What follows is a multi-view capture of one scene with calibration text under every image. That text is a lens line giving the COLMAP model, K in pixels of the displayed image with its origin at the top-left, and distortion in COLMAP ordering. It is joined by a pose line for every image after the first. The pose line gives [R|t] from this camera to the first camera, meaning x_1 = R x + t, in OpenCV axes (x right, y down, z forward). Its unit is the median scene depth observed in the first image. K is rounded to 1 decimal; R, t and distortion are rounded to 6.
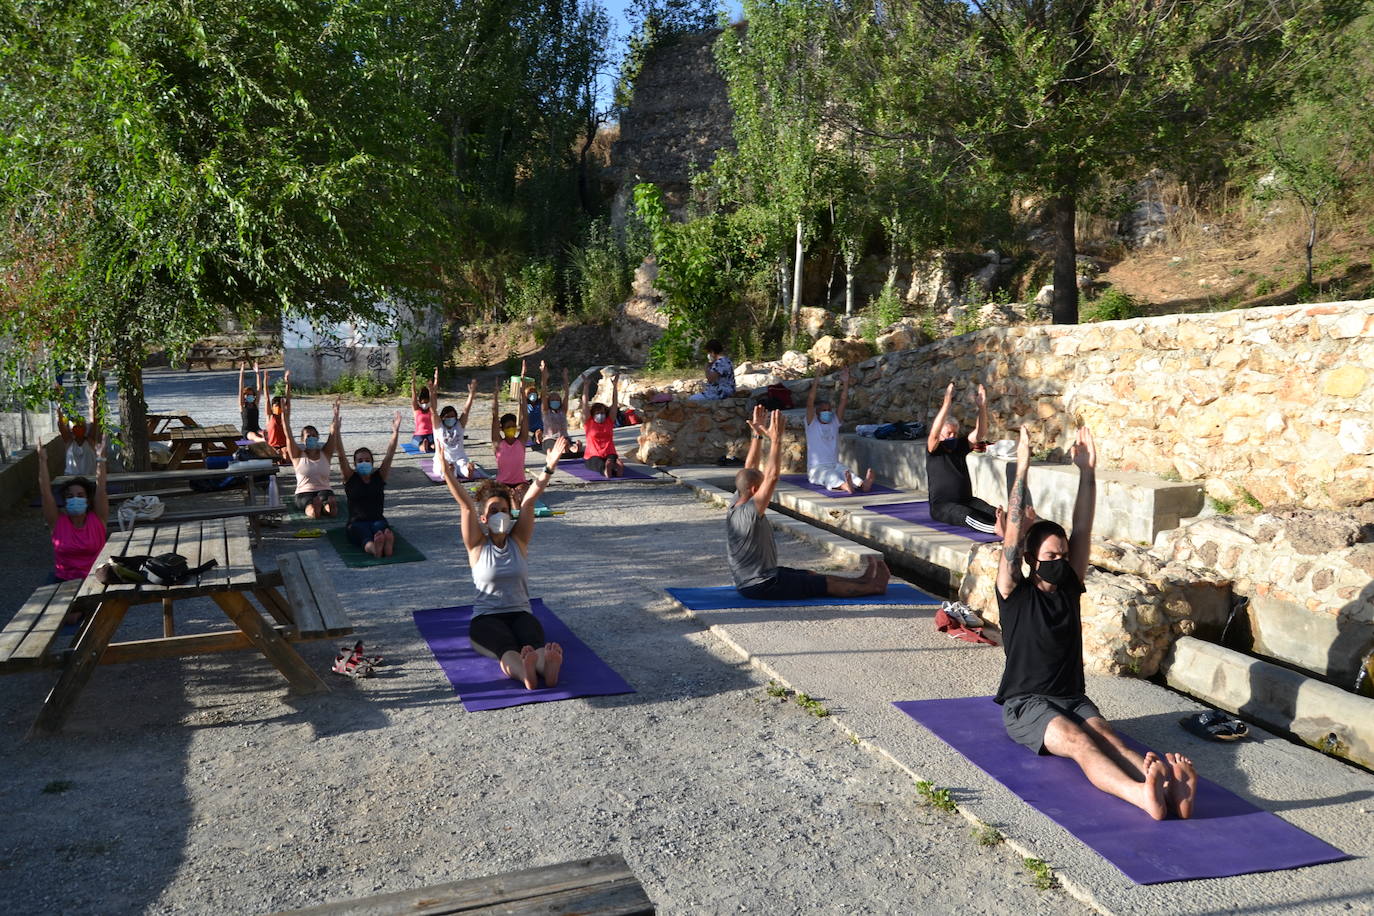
lens RADIAL K [[1087.8, 0, 687.0], [0, 1087.8, 458.0], [0, 0, 1]] dist [-0.102021, 0.046178]
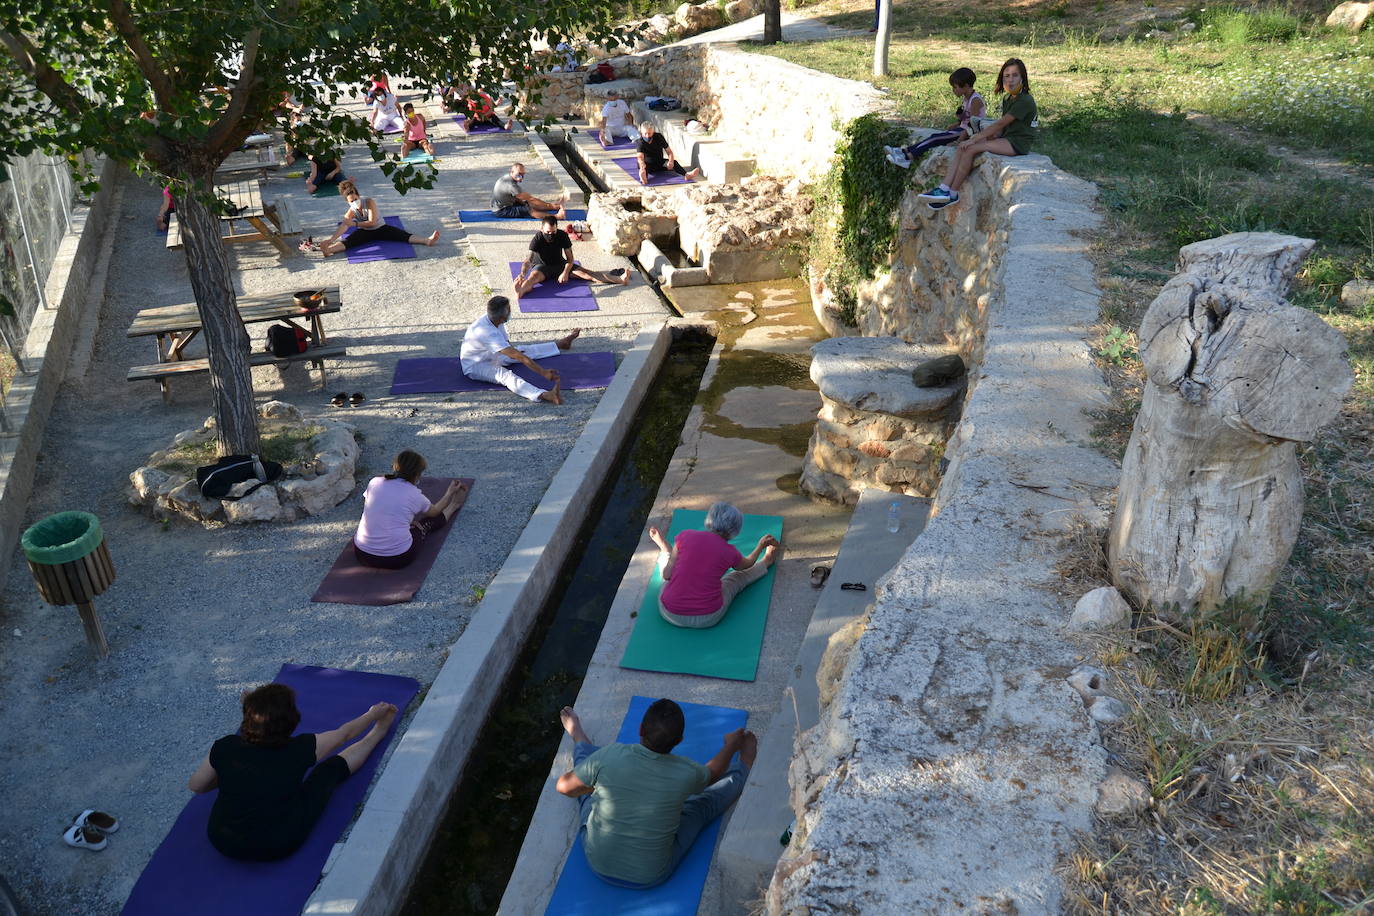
lens RADIAL K [[1087.8, 0, 687.0], [0, 1087.8, 458.0], [0, 0, 1]] dist [-0.102021, 0.046178]
pose [[0.999461, 0.024819, -0.021510, 0.423367], [-0.015274, 0.931044, 0.364588, -0.178609], [0.029076, -0.364063, 0.930920, -0.973338]]
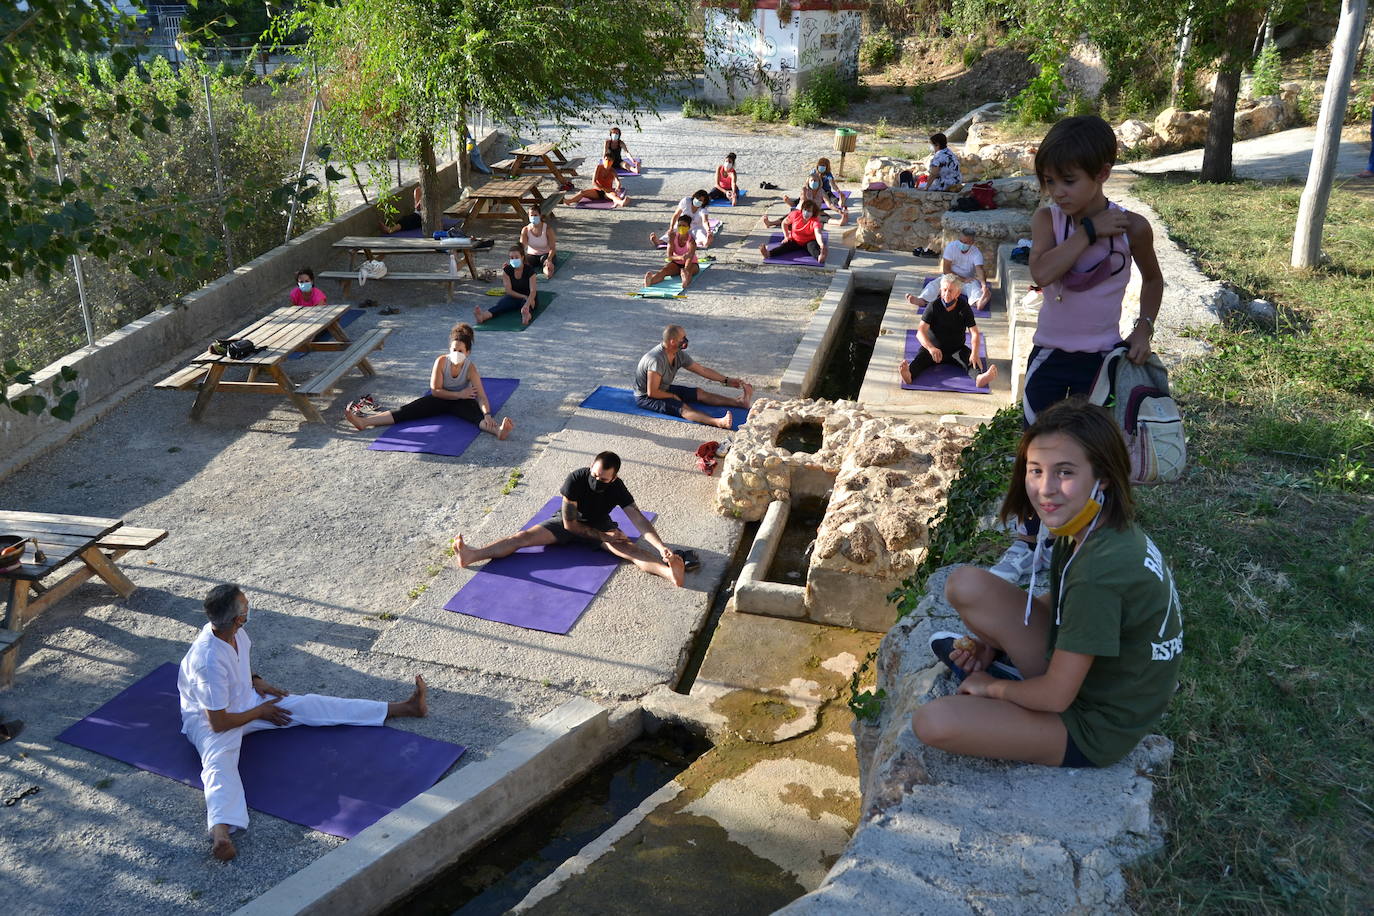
lens RADIAL K [[1185.7, 0, 687.0], [0, 1185.7, 458.0], [0, 0, 1]] dist [-0.099343, 0.055175]
pose [[0.858554, 0.205896, -0.469566, 0.737602], [-0.066153, 0.952656, 0.296767, -0.231469], [0.508438, -0.223727, 0.831527, -0.233943]]
